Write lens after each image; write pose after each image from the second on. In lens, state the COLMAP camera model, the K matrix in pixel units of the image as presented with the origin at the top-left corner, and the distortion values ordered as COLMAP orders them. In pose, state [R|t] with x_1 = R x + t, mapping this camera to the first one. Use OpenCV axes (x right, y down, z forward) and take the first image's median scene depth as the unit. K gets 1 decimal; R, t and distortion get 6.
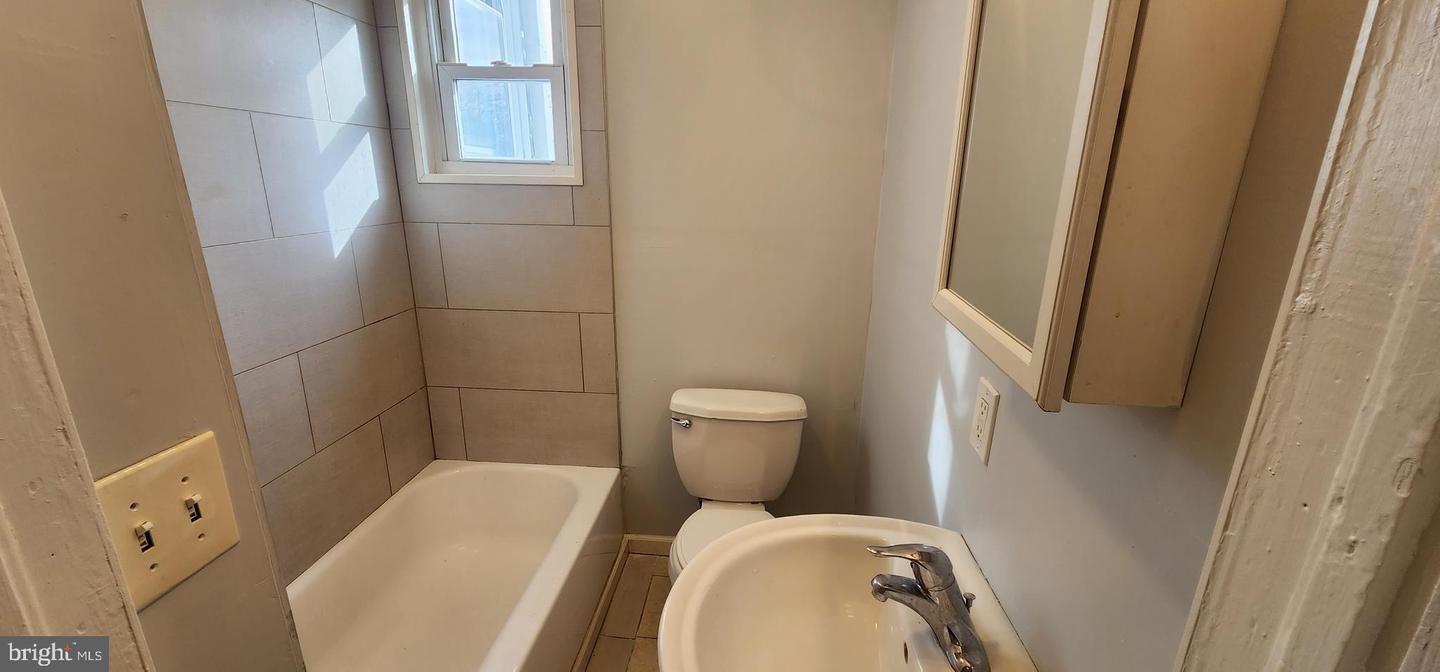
lens RADIAL K [[588.2, 0, 717.4], [0, 588.2, 337.7], [0, 0, 1]] dist [0.000377, -0.000321]
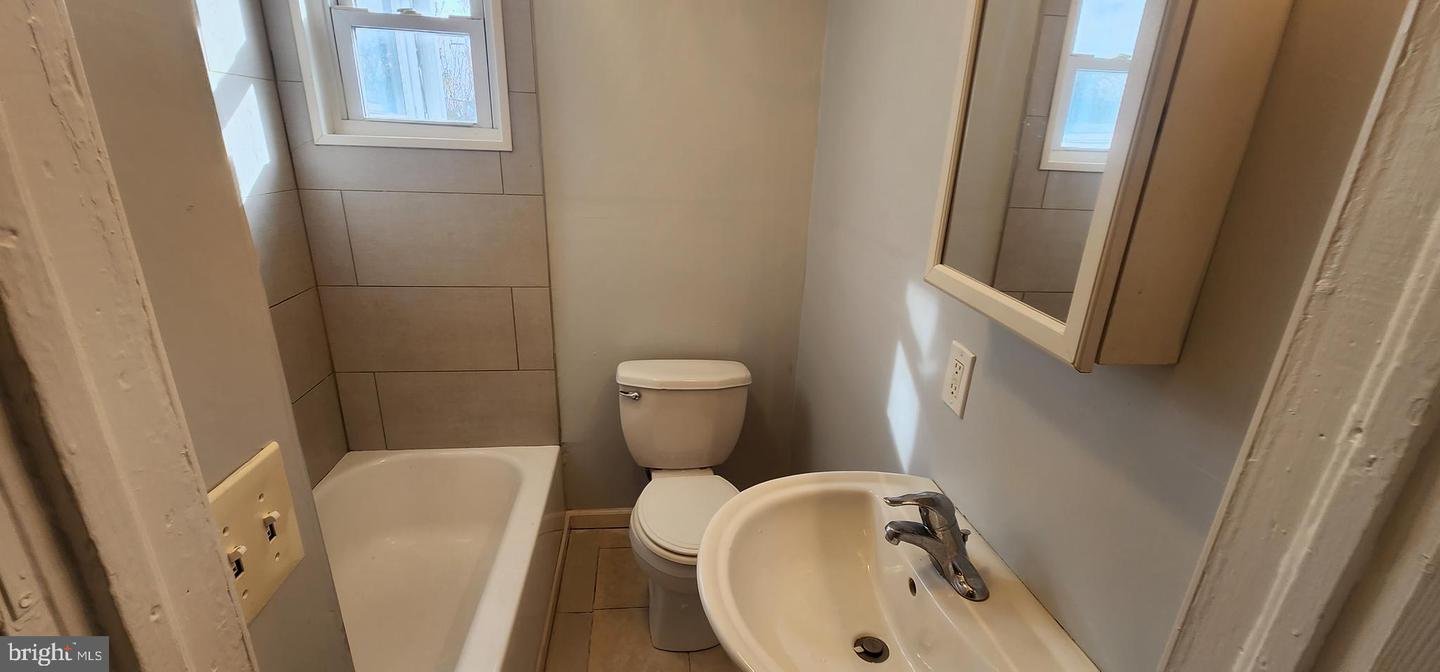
lens RADIAL K [[592.5, 0, 720.0], [0, 592.5, 336.0], [0, 0, 1]] dist [-0.000572, 0.000190]
pose [[0.979126, -0.041383, 0.198996, -0.252910], [0.029990, 0.997752, 0.059930, -0.027739], [-0.201028, -0.052712, 0.978166, -0.020285]]
